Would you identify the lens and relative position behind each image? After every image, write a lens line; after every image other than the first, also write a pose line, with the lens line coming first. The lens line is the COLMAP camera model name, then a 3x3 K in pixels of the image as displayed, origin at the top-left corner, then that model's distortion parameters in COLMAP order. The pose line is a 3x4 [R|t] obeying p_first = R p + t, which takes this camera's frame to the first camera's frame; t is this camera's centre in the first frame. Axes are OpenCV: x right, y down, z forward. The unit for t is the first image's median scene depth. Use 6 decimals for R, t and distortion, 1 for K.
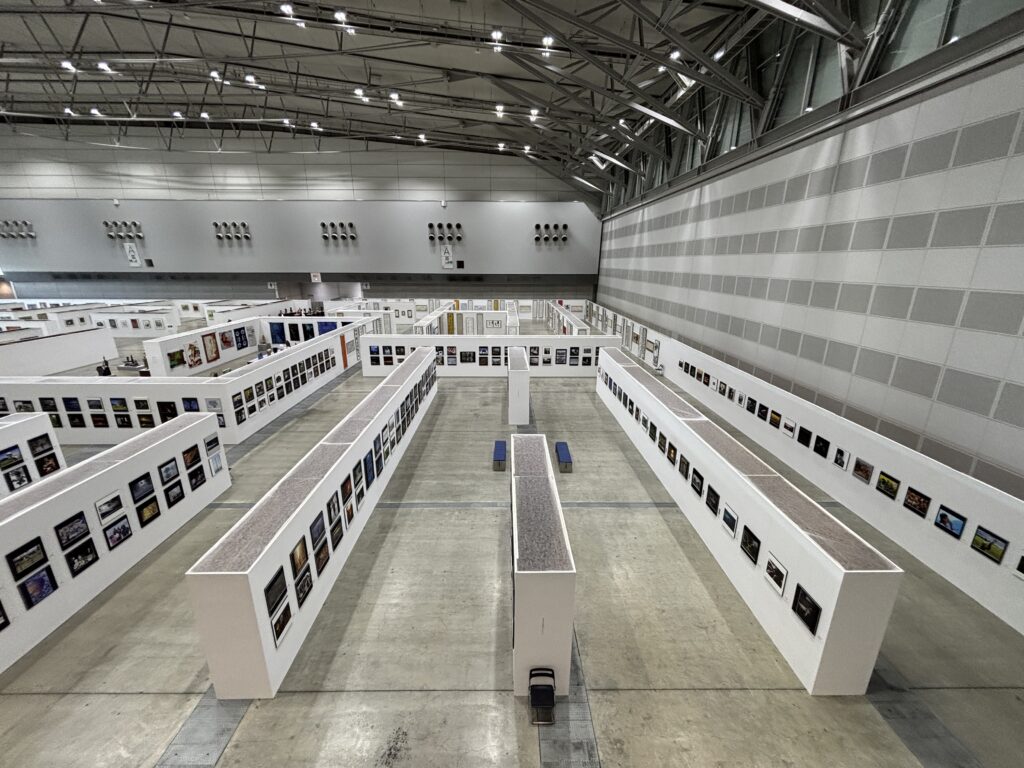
lens RADIAL K [[414.7, 0, 511.8], [0, 414.7, 384.5], [0, 0, 1]] dist [0.003938, -0.000972]
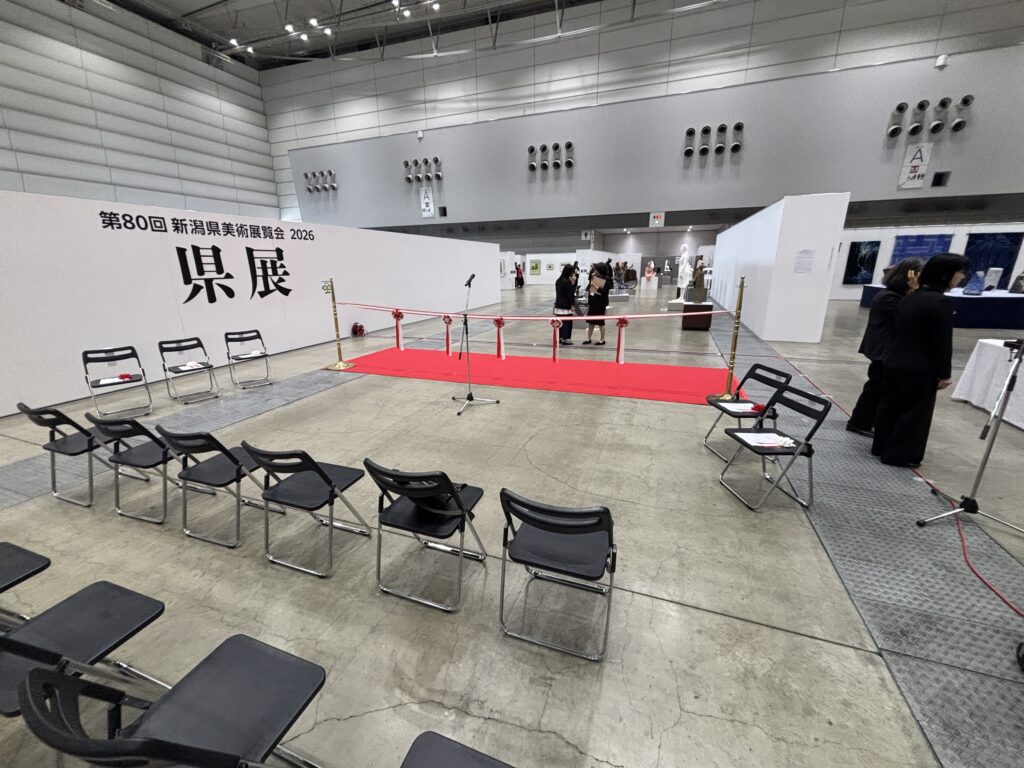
lens RADIAL K [[414.7, 0, 517.0], [0, 414.7, 387.1], [0, 0, 1]] dist [0.003938, -0.000972]
pose [[0.934684, 0.090184, -0.343849, -1.390454], [-0.088089, 0.995875, 0.021745, 0.066106], [0.344392, 0.009964, 0.938773, 0.946217]]
